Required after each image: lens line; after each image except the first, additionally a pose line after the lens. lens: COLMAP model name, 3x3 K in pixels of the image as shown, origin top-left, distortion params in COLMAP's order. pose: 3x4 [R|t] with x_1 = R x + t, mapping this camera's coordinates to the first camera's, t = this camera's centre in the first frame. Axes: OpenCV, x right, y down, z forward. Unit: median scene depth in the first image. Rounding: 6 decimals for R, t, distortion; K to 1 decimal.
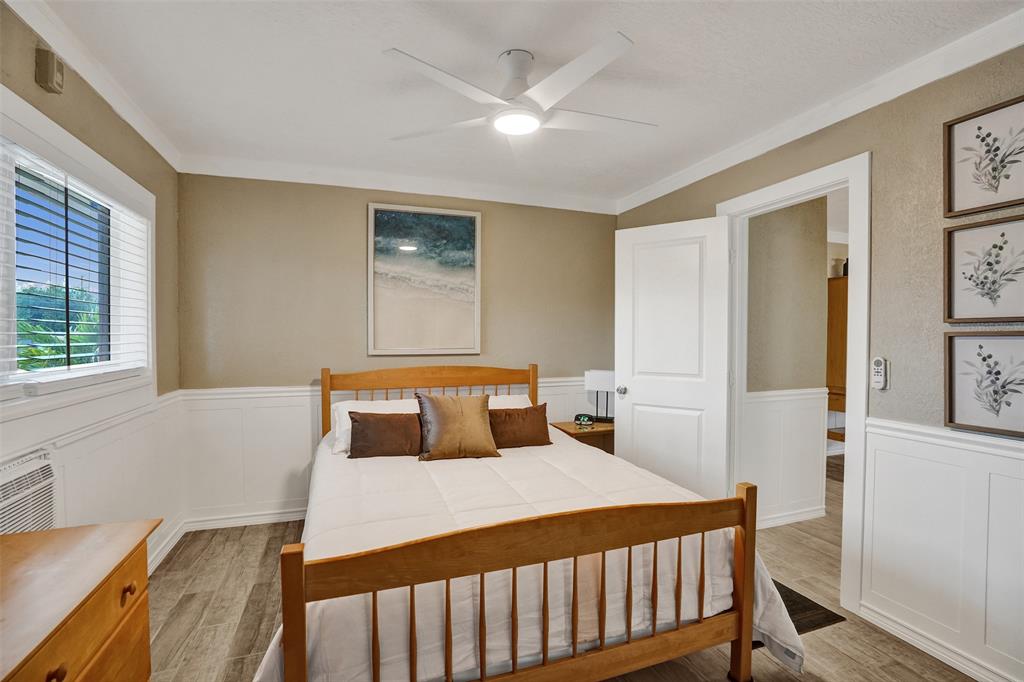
lens RADIAL K [[474.2, 0, 512.4], [0, 474.2, 344.3], [0, 0, 1]] dist [-0.073572, 0.029763]
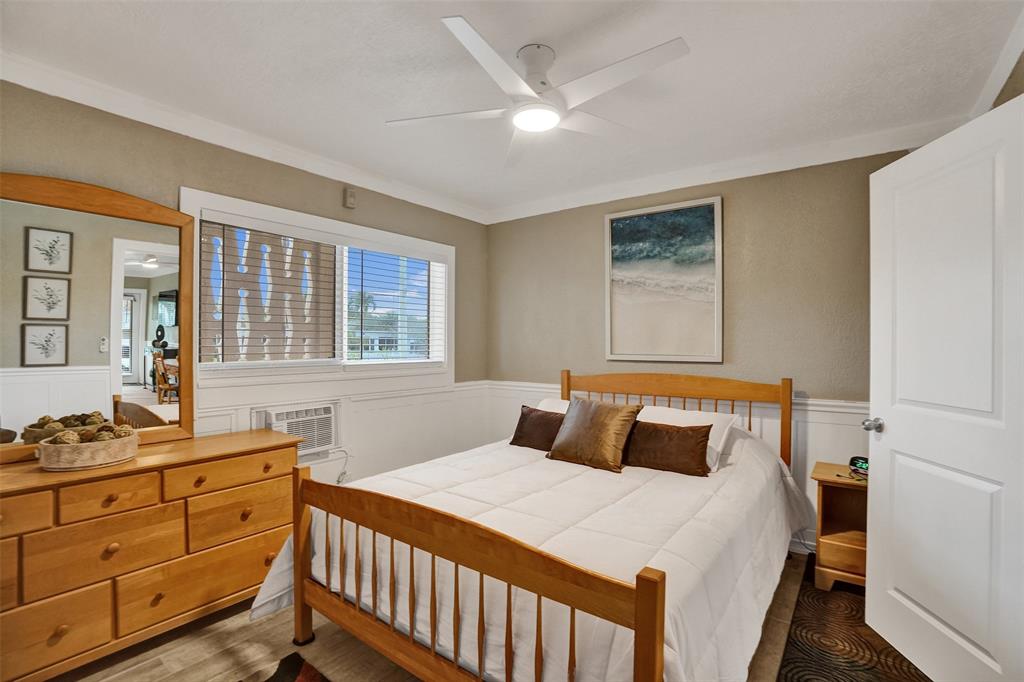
lens RADIAL K [[474.2, 0, 512.4], [0, 474.2, 344.3], [0, 0, 1]] dist [-0.073572, 0.029763]
pose [[0.546944, 0.000800, -0.837169, 0.453353], [-0.019812, 0.999732, -0.011988, 0.005422], [0.836935, 0.023143, 0.546813, 0.245590]]
